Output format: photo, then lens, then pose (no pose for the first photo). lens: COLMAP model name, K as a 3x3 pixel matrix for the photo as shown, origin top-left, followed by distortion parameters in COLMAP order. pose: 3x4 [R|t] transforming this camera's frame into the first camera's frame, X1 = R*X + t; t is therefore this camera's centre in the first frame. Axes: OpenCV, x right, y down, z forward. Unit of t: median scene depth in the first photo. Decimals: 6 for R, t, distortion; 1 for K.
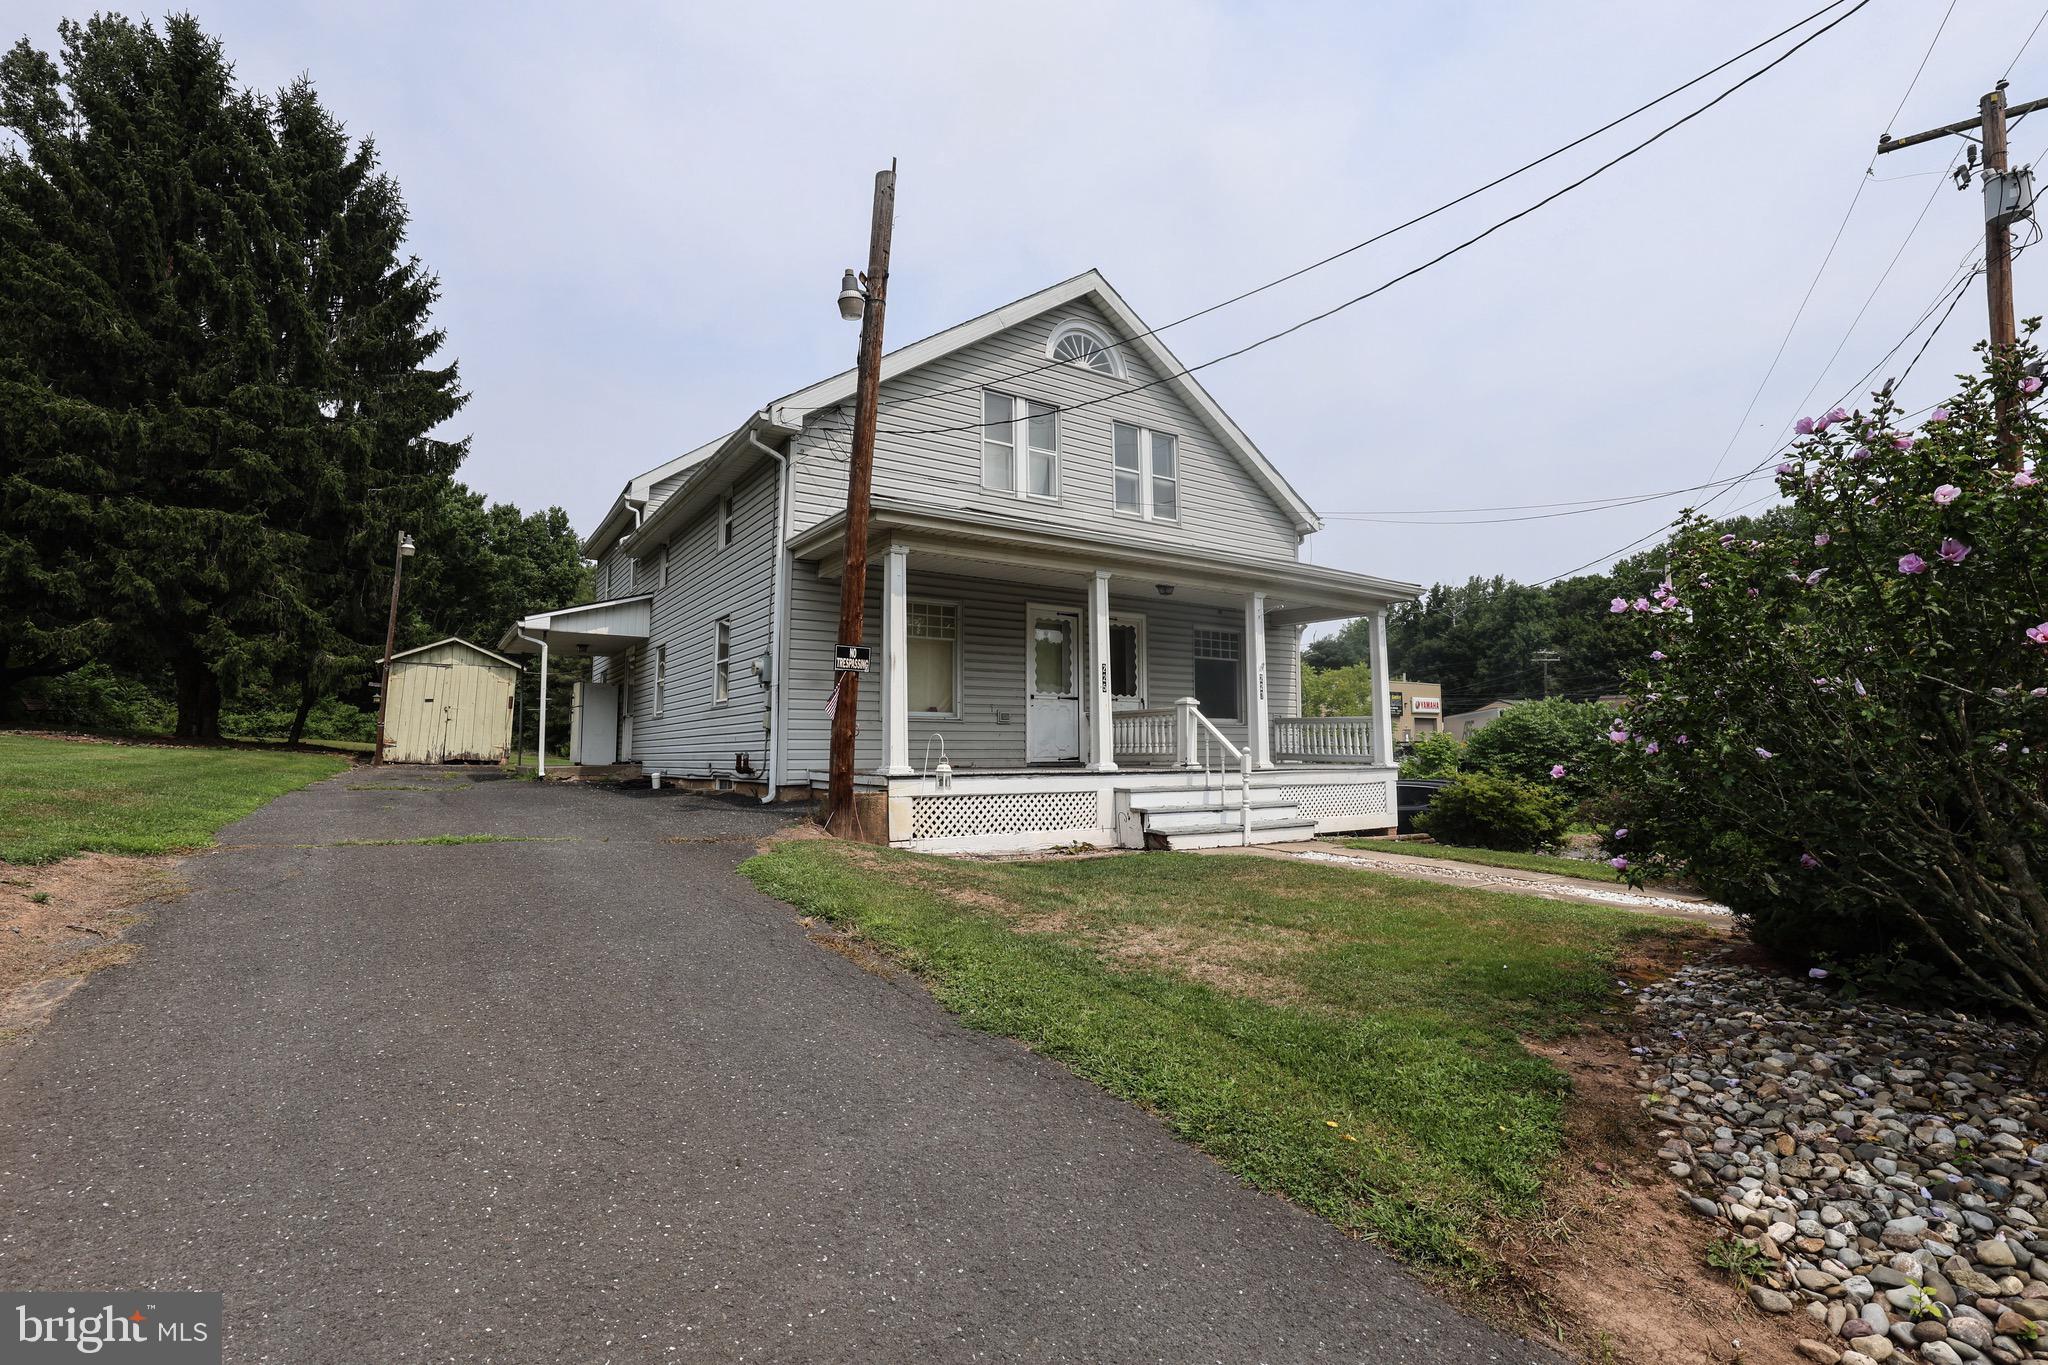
lens RADIAL K [[945.8, 0, 1019.2], [0, 945.8, 676.7], [0, 0, 1]] dist [-0.024010, 0.000492]
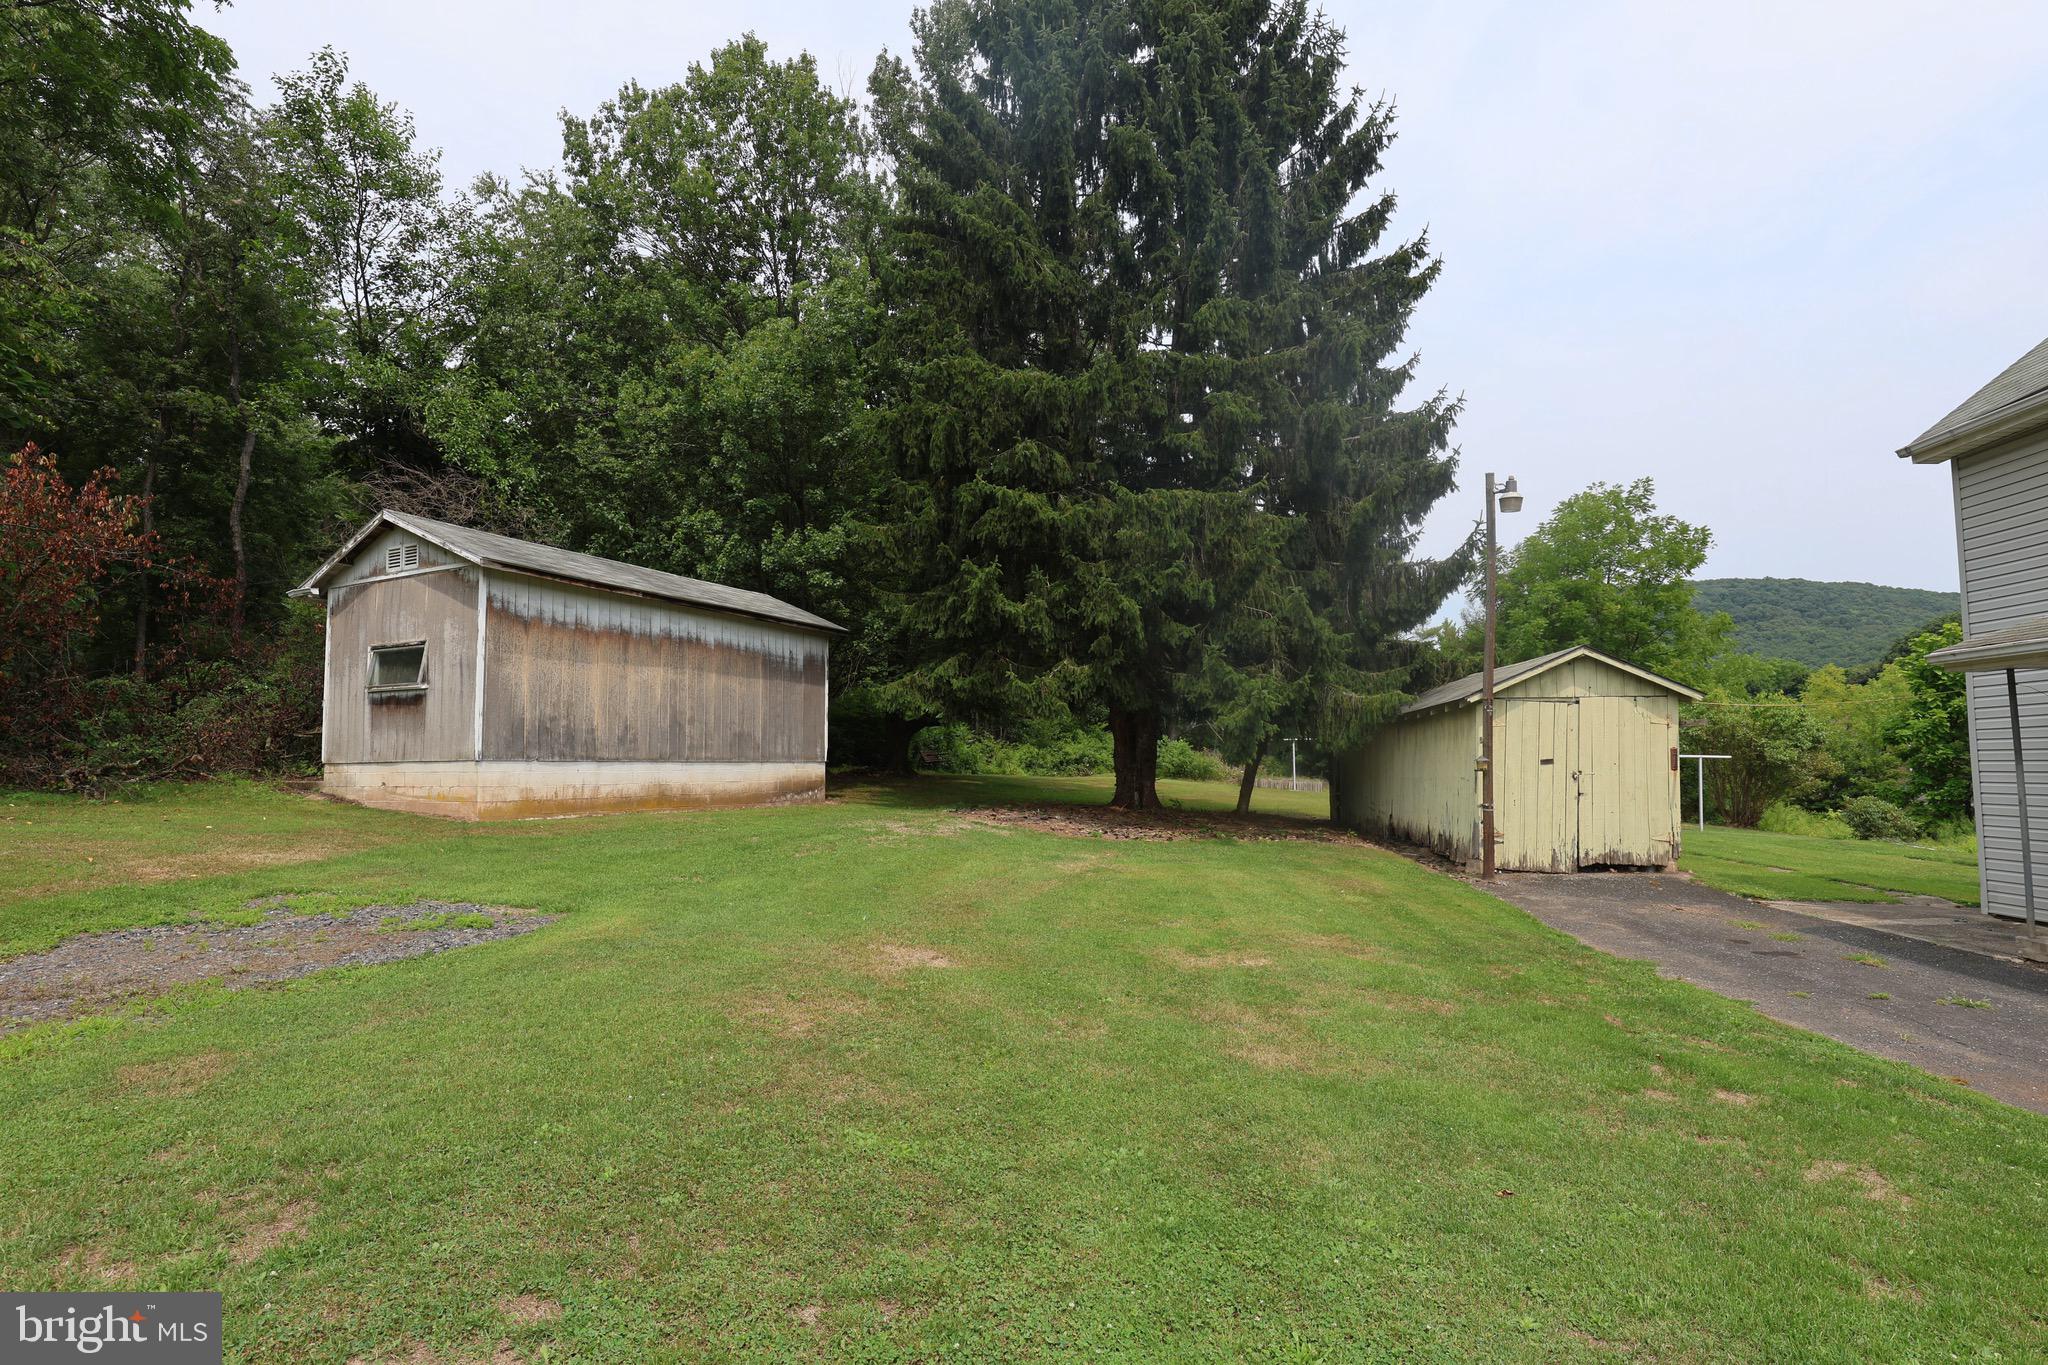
lens RADIAL K [[945.8, 0, 1019.2], [0, 945.8, 676.7], [0, 0, 1]] dist [-0.024010, 0.000492]
pose [[0.805021, -0.061261, -0.590074, -0.557730], [0.065163, 0.997767, -0.014687, -0.039542], [0.589656, -0.026627, 0.807215, 0.354818]]
